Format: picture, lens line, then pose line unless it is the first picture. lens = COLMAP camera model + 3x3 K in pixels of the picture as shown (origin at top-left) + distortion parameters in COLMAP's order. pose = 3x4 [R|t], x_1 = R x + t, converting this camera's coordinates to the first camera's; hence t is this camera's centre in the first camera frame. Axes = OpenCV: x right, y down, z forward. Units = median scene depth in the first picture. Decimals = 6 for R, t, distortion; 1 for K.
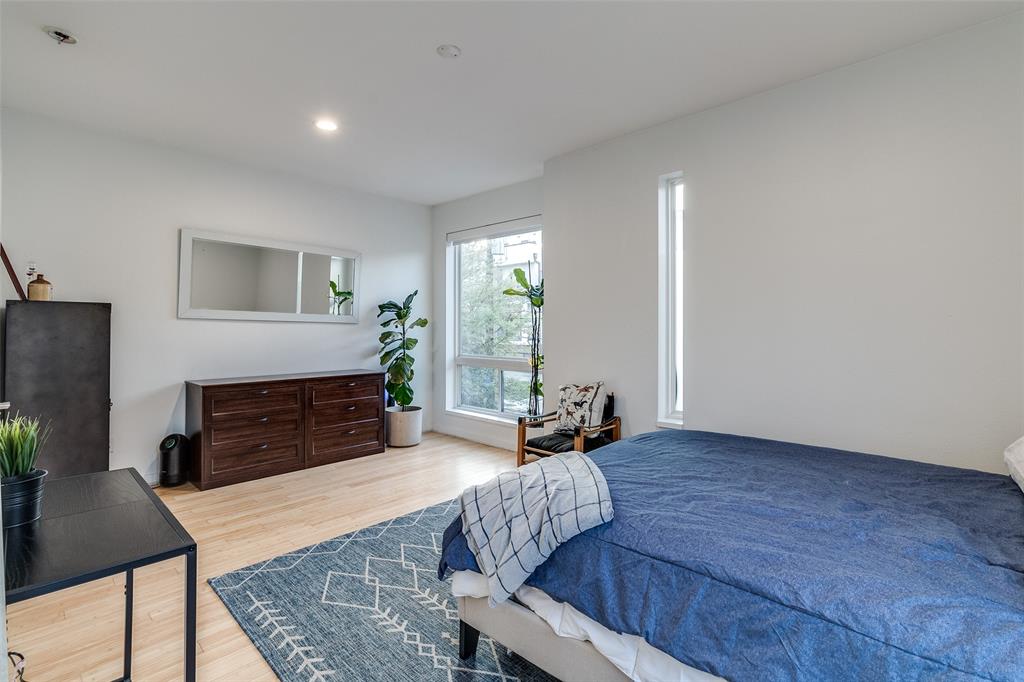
lens RADIAL K [[477.5, 0, 512.1], [0, 477.5, 323.3], [0, 0, 1]] dist [0.000973, 0.000195]
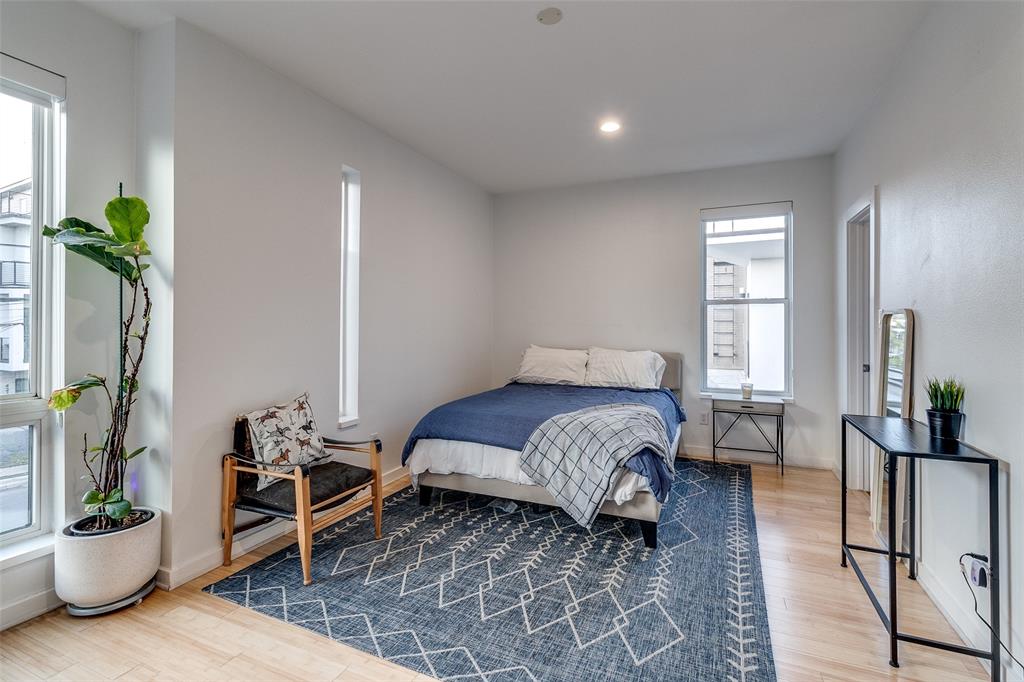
lens RADIAL K [[477.5, 0, 512.1], [0, 477.5, 323.3], [0, 0, 1]] dist [0.000973, 0.000195]
pose [[-0.342690, 0.003626, 0.939442, -1.182971], [-0.011466, 0.999902, -0.008042, 0.018163], [-0.939379, -0.013527, -0.342615, 1.701936]]
